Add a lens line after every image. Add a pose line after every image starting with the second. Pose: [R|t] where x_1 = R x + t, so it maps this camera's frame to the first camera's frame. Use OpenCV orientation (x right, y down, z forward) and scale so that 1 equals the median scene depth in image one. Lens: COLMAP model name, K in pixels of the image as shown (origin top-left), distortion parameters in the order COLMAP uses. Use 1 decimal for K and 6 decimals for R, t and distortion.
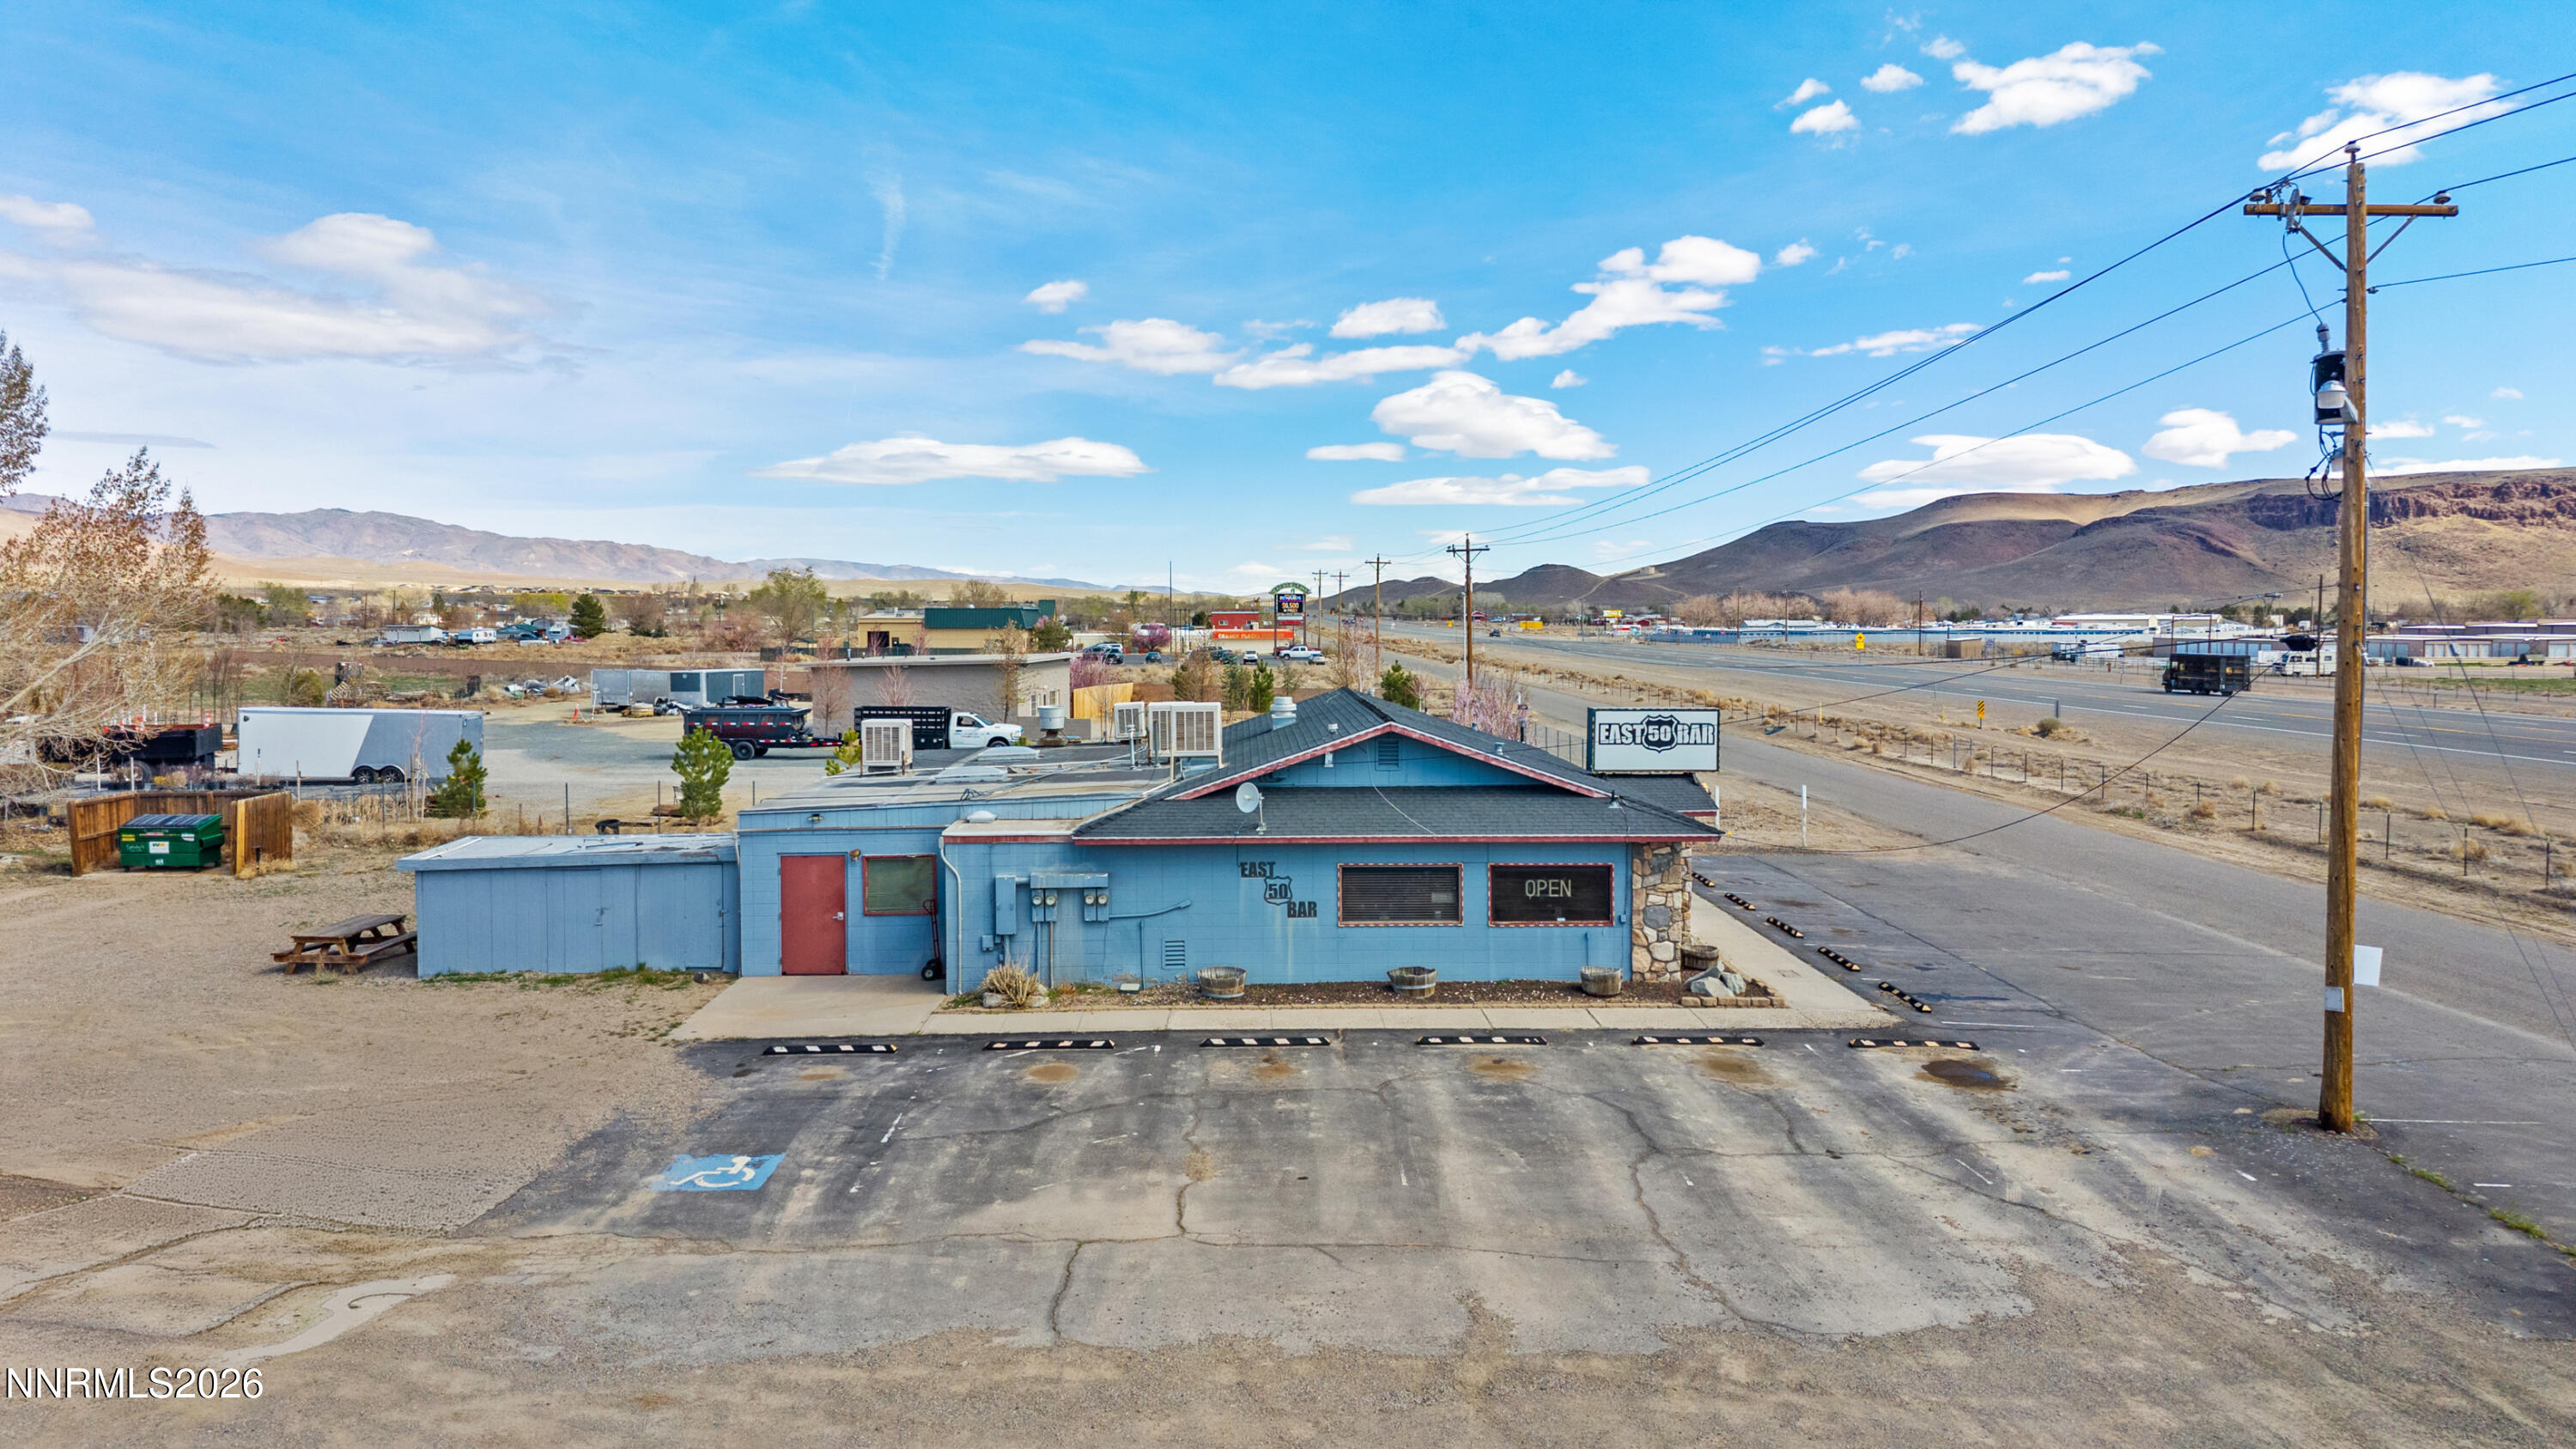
lens RADIAL K [[1719.3, 0, 1276.4], [0, 1719.3, 686.3], [0, 0, 1]] dist [0.037069, -0.042092]
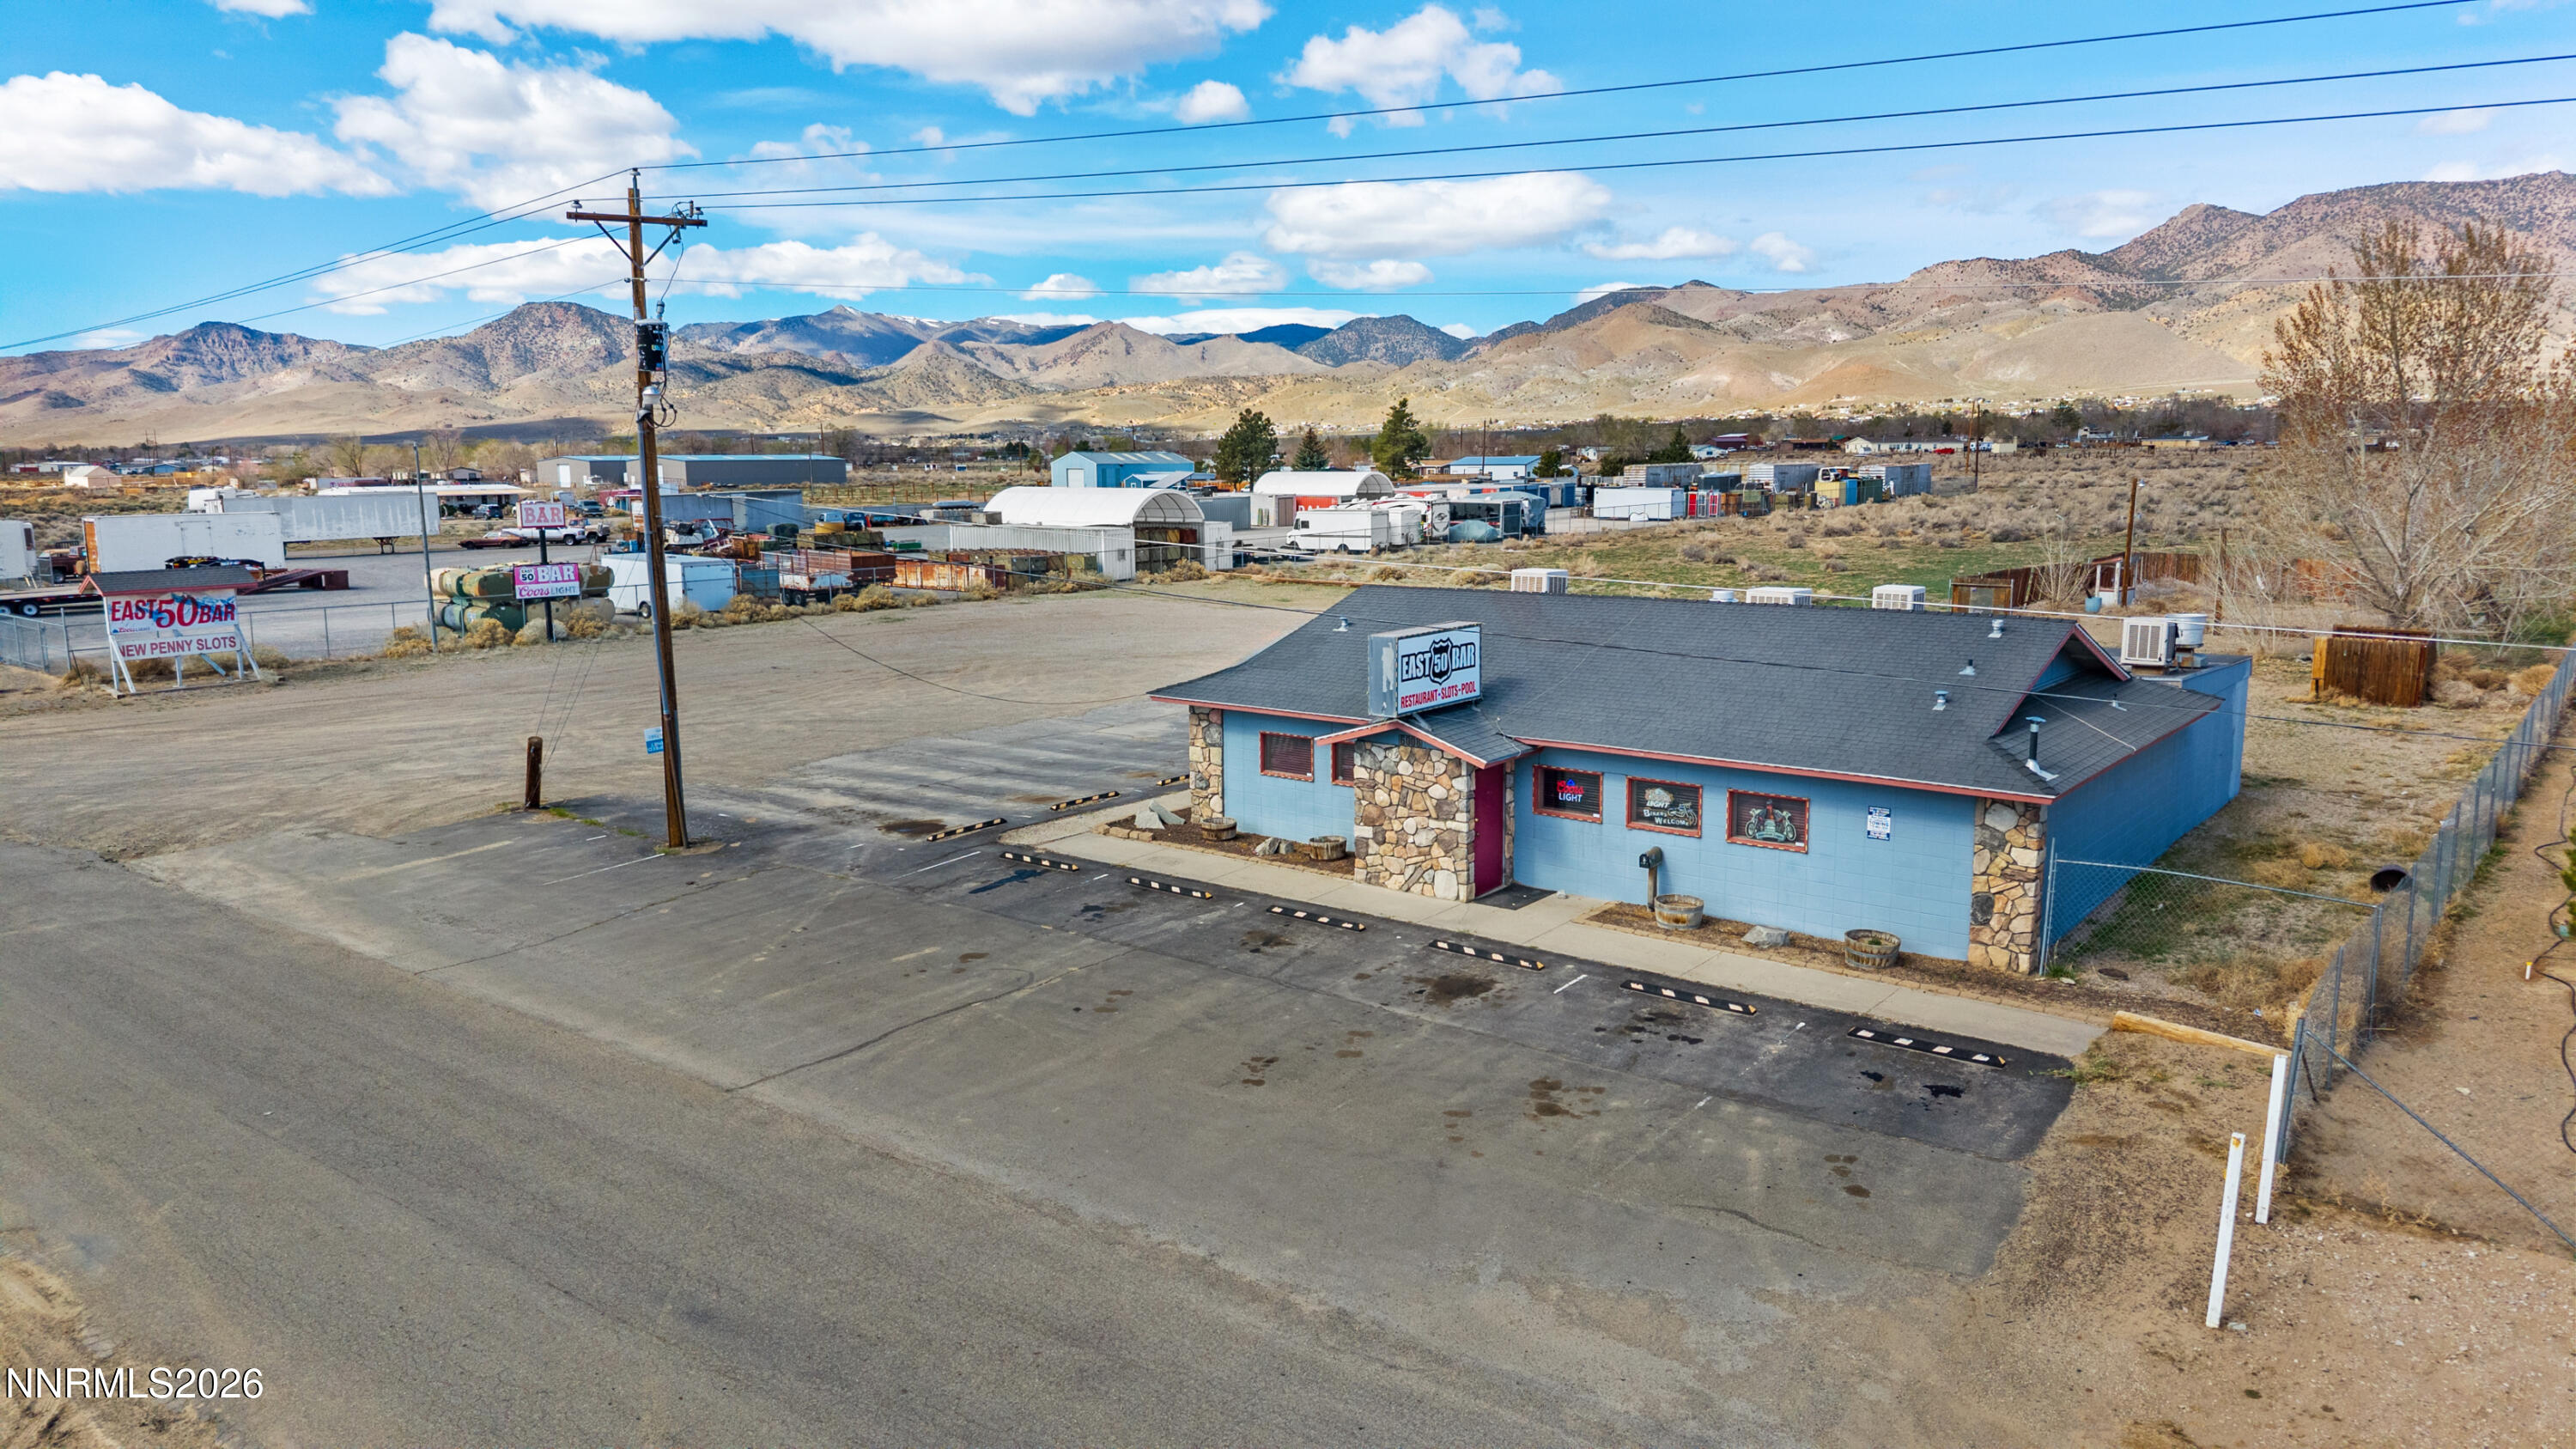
lens RADIAL K [[1719.3, 0, 1287.9], [0, 1719.3, 723.3], [0, 0, 1]] dist [0.037069, -0.042092]
pose [[-0.643380, 0.126717, -0.754986, 1.004582], [-0.024893, 0.982221, 0.186069, -0.104521], [0.765142, 0.138507, -0.628788, 1.688472]]
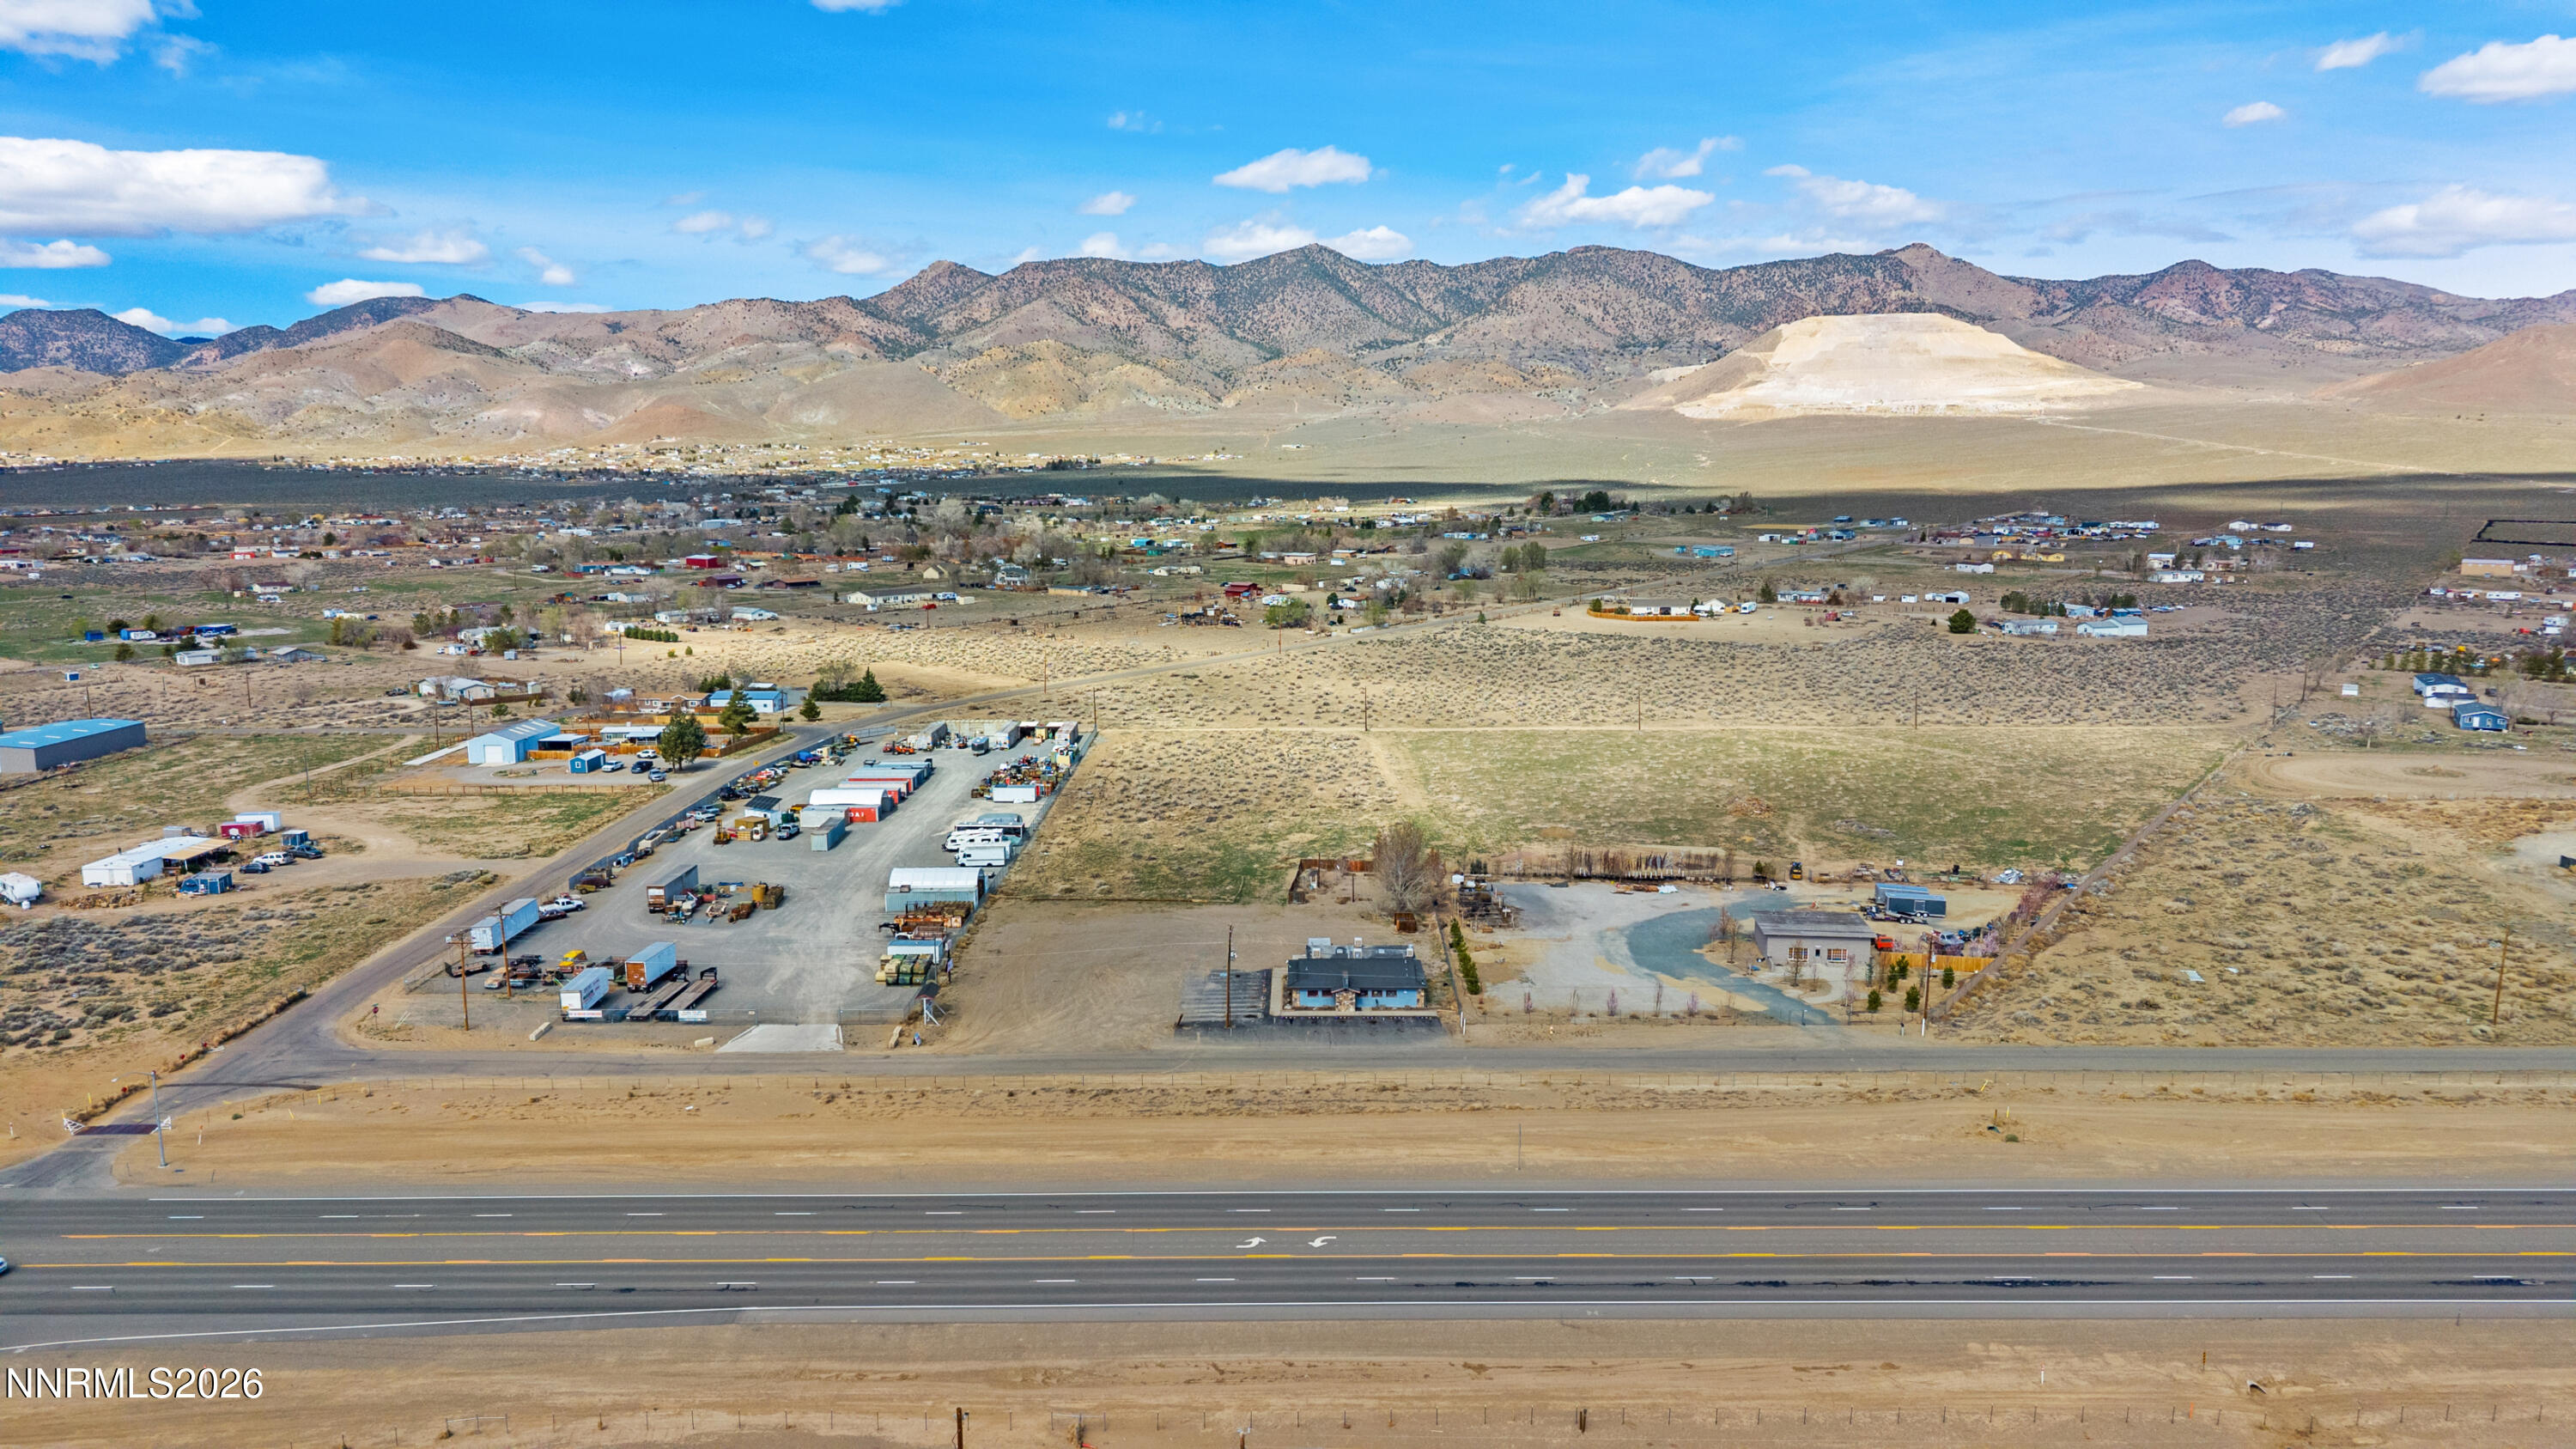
lens RADIAL K [[1719.3, 0, 1279.5], [0, 1719.3, 710.8], [0, 0, 1]] dist [0.037069, -0.042092]
pose [[-0.034790, 0.148449, -0.988308, 6.648160], [-0.038177, 0.987987, 0.149744, -1.968659], [0.998665, 0.042941, -0.028704, 1.048995]]
